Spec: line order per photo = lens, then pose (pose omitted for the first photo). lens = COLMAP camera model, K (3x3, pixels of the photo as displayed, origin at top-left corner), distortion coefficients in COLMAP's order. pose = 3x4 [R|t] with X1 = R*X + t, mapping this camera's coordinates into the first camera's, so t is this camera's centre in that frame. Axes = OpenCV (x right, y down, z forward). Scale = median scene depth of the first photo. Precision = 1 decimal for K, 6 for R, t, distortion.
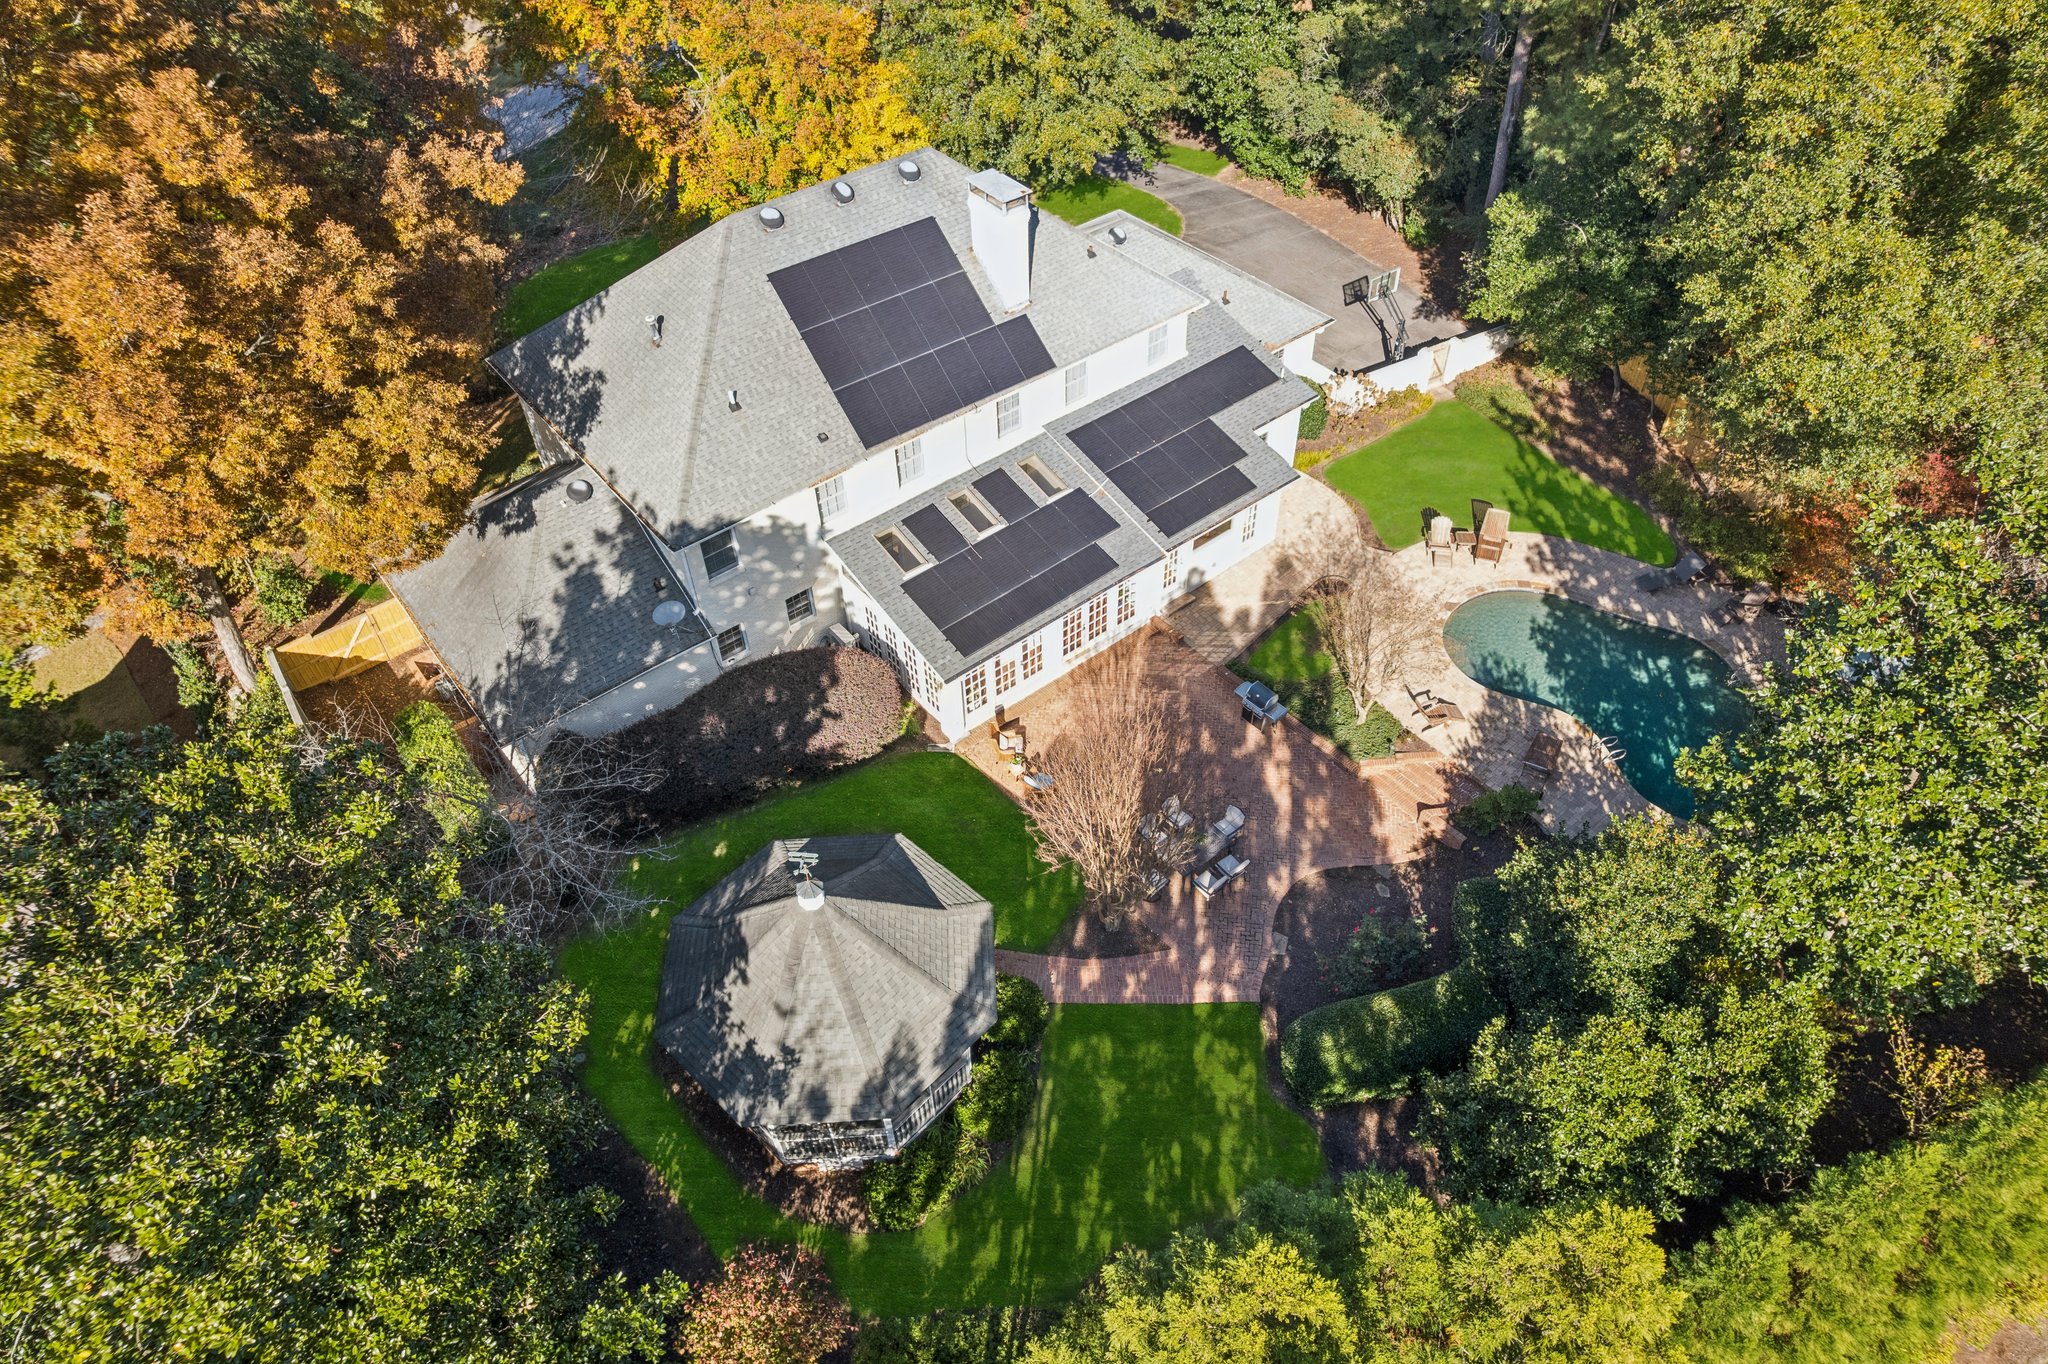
lens RADIAL K [[1337.9, 0, 1024.0], [0, 1337.9, 682.0], [0, 0, 1]] dist [-0.068817, -0.000018]
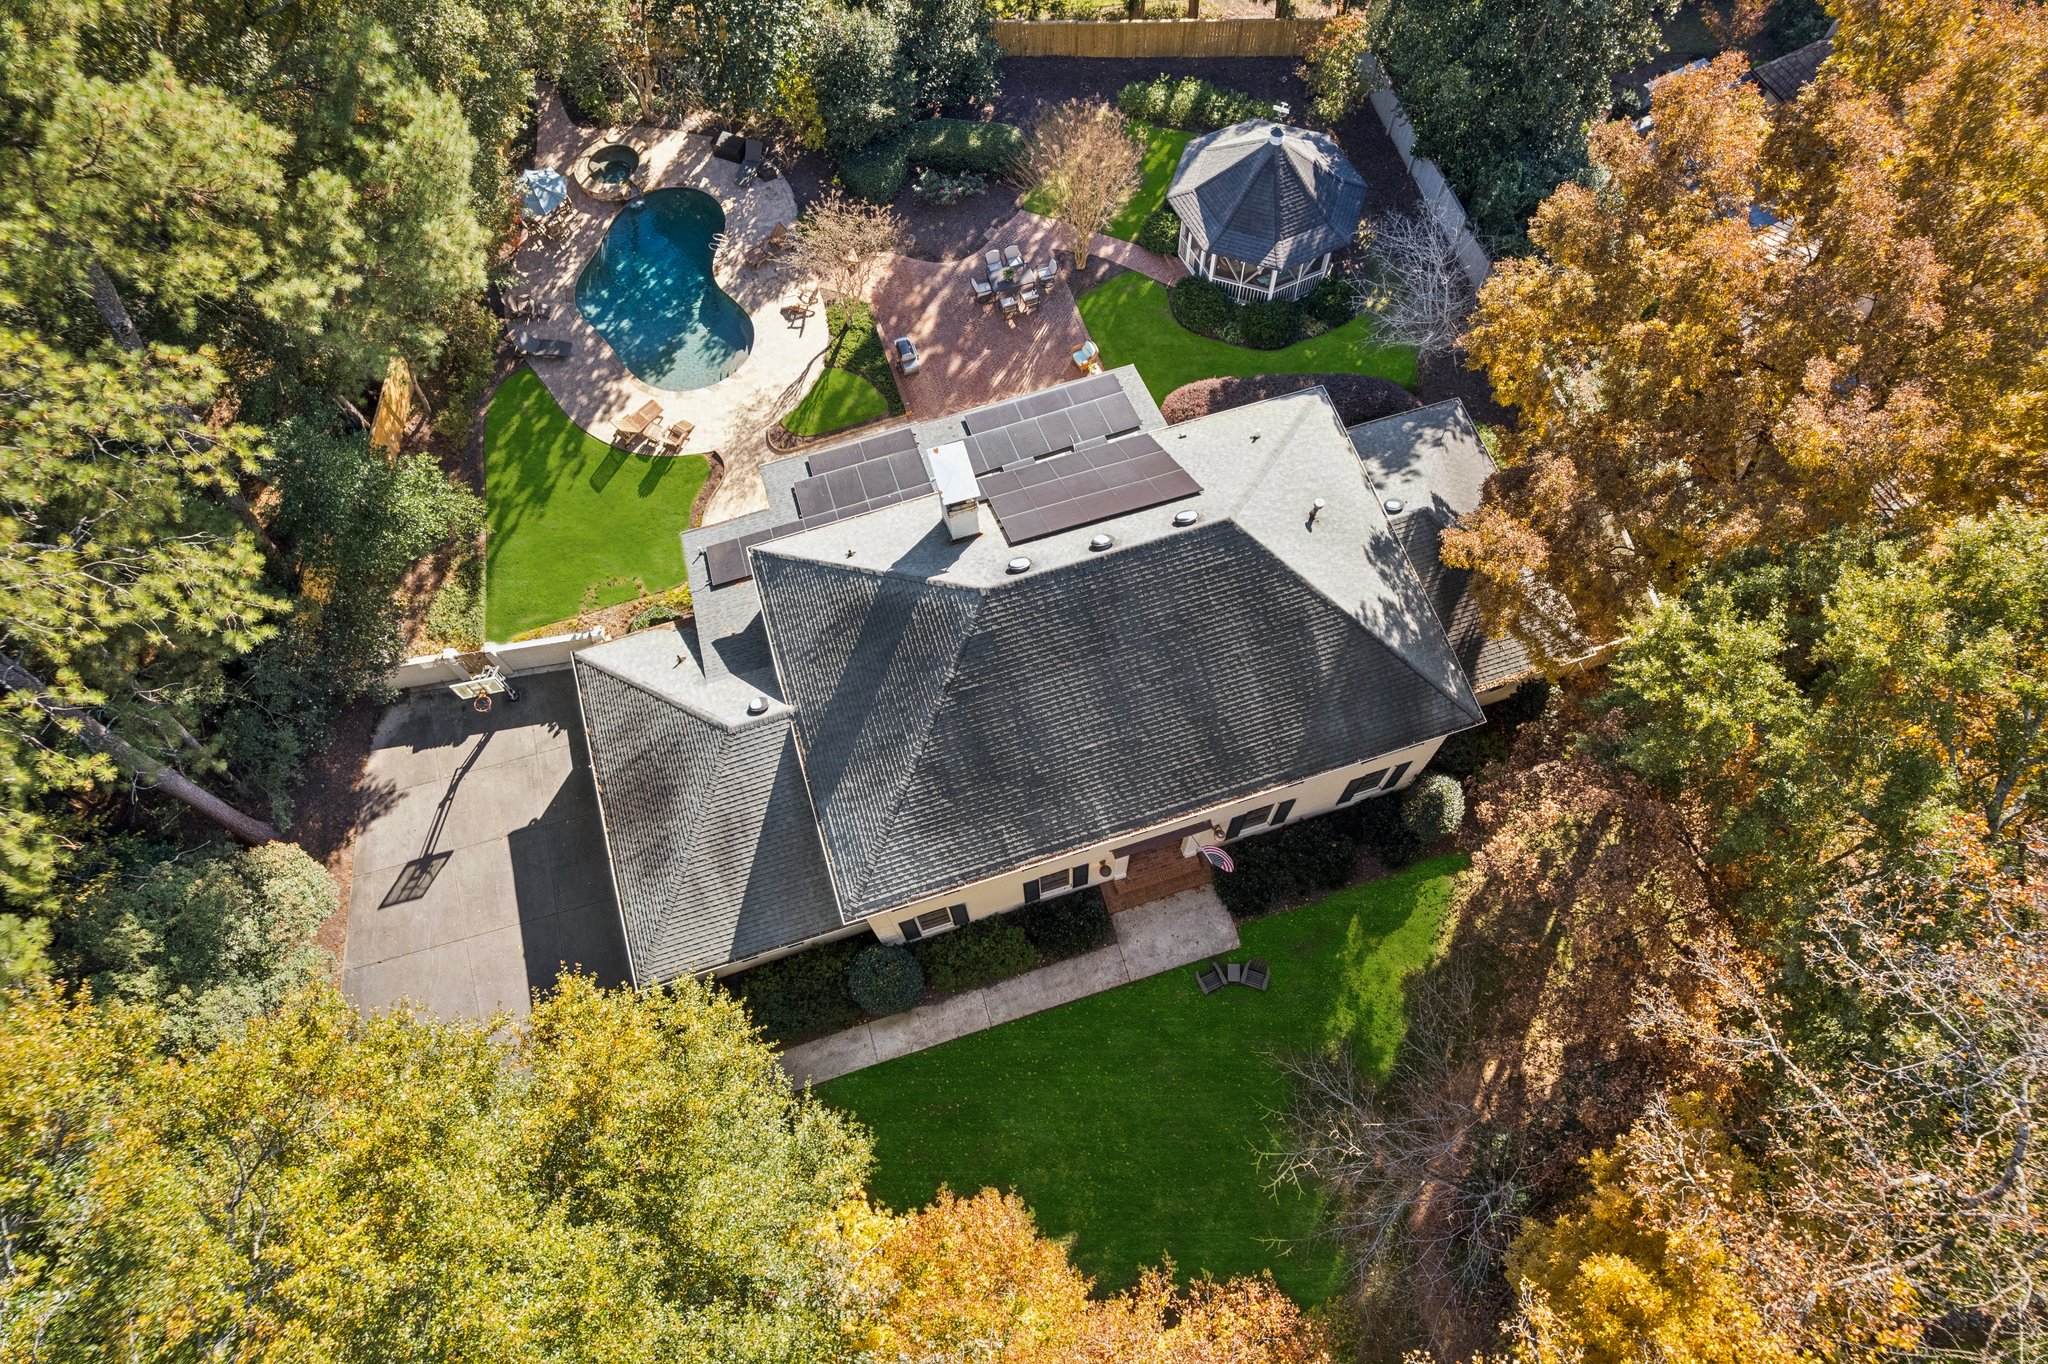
lens RADIAL K [[1337.9, 0, 1024.0], [0, 1337.9, 682.0], [0, 0, 1]] dist [-0.068817, -0.000018]
pose [[-0.928236, -0.317486, 0.193856, -0.301304], [0.296907, -0.318366, 0.900272, -1.281115], [-0.224107, 0.893222, 0.389783, 0.753334]]
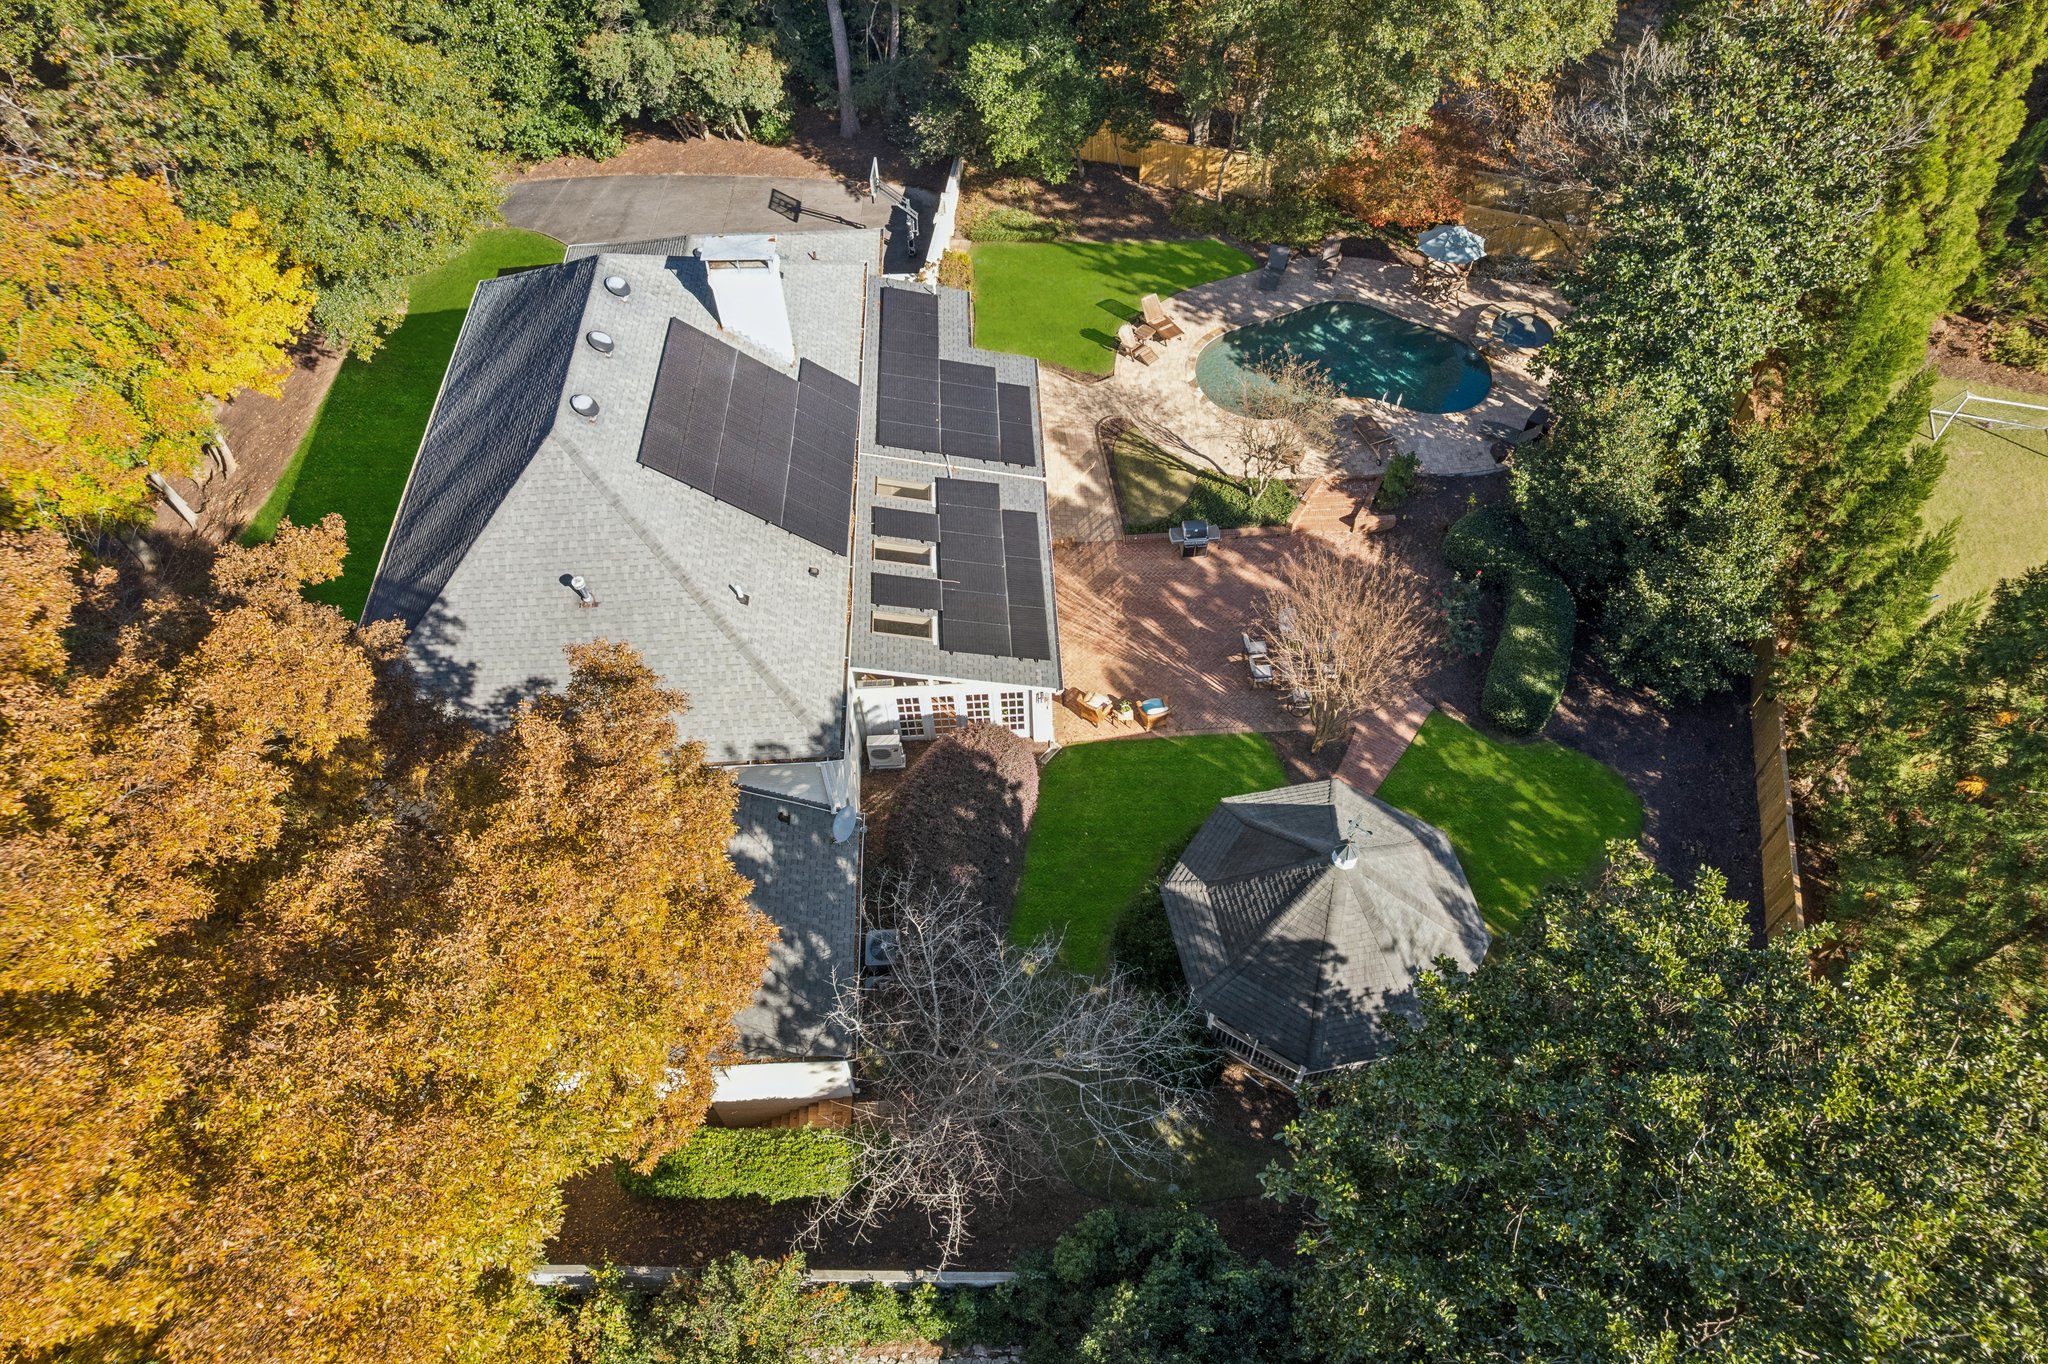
lens RADIAL K [[1337.9, 0, 1024.0], [0, 1337.9, 682.0], [0, 0, 1]] dist [-0.068817, -0.000018]
pose [[0.592115, -0.630086, 0.502386, -0.557331], [0.576789, 0.766739, 0.281828, -0.292177], [-0.562775, 0.122896, 0.817424, 0.178347]]
